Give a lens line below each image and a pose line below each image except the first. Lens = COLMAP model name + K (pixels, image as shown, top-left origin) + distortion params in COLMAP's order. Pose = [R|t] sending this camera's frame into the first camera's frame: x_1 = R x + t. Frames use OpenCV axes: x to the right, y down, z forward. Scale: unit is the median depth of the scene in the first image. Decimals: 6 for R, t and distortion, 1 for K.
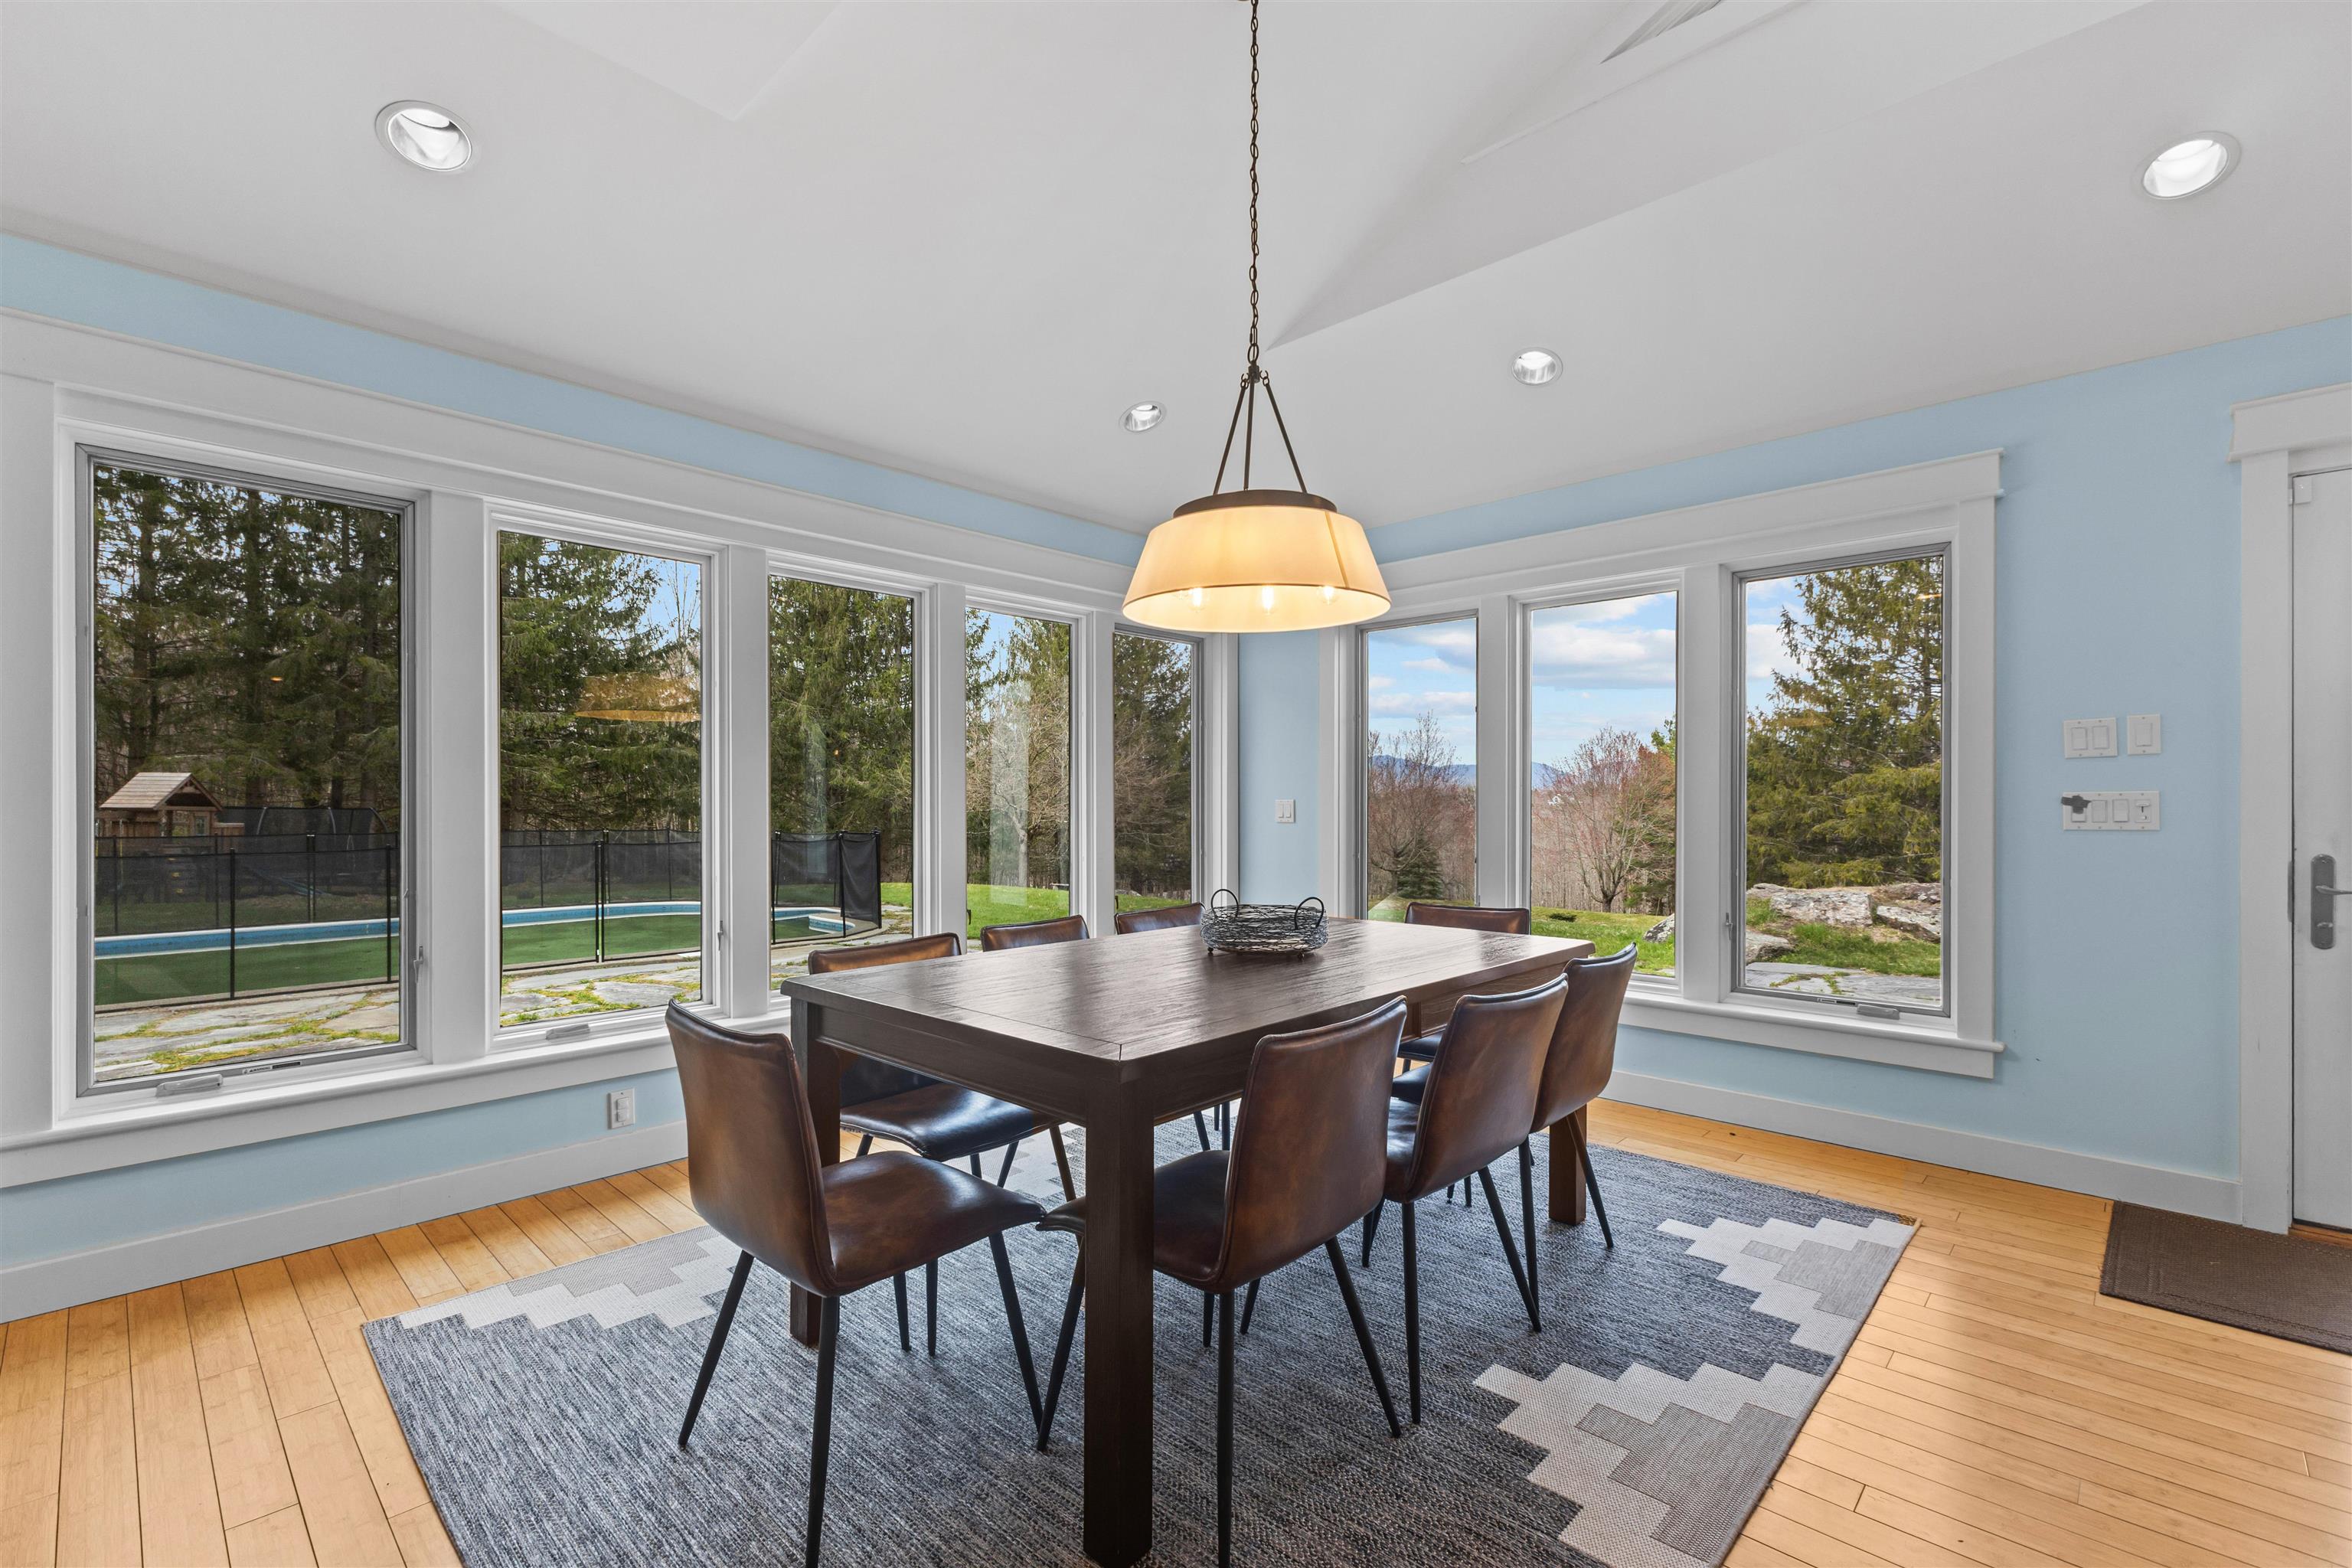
lens RADIAL K [[1029.3, 0, 1182.6], [0, 1029.3, 791.1], [0, 0, 1]] dist [0.002974, 0.000719]
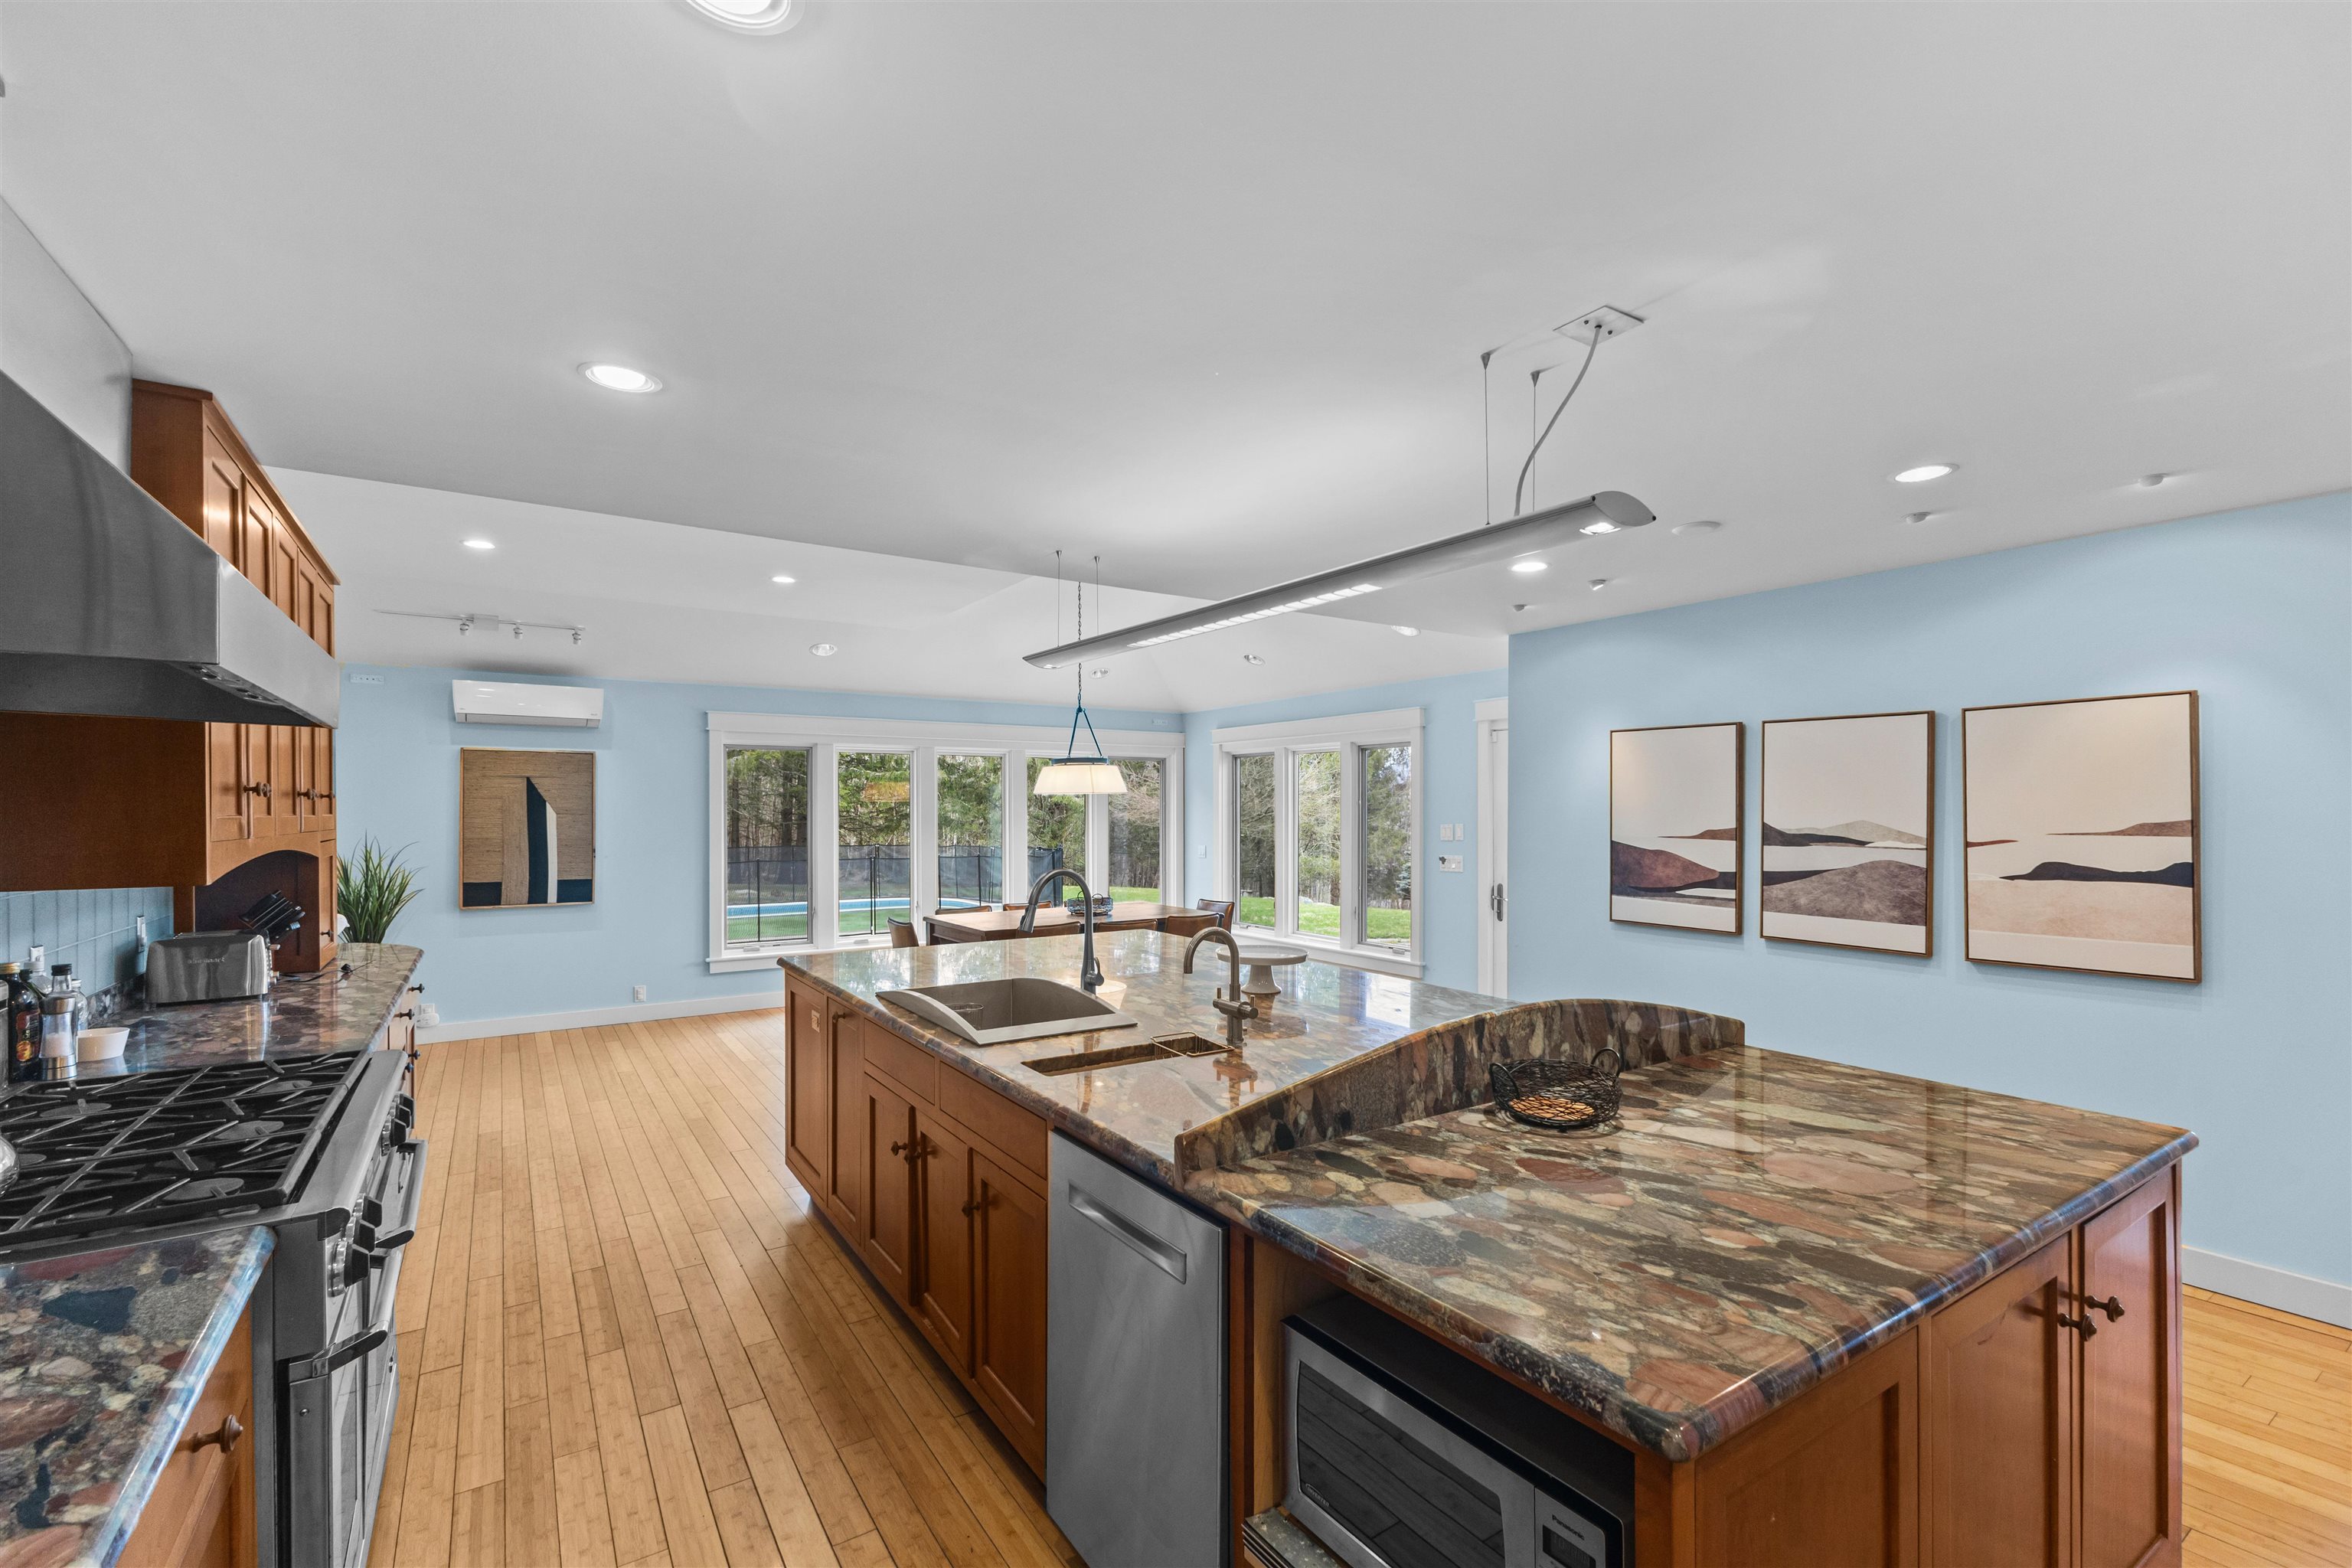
lens RADIAL K [[1029.3, 0, 1183.9], [0, 1029.3, 796.5], [0, 0, 1]] dist [0.002974, 0.000719]
pose [[0.975498, -0.003700, -0.219977, 0.830837], [0.002634, 0.999983, -0.005139, -0.126074], [0.219992, 0.004433, 0.975492, -1.461638]]
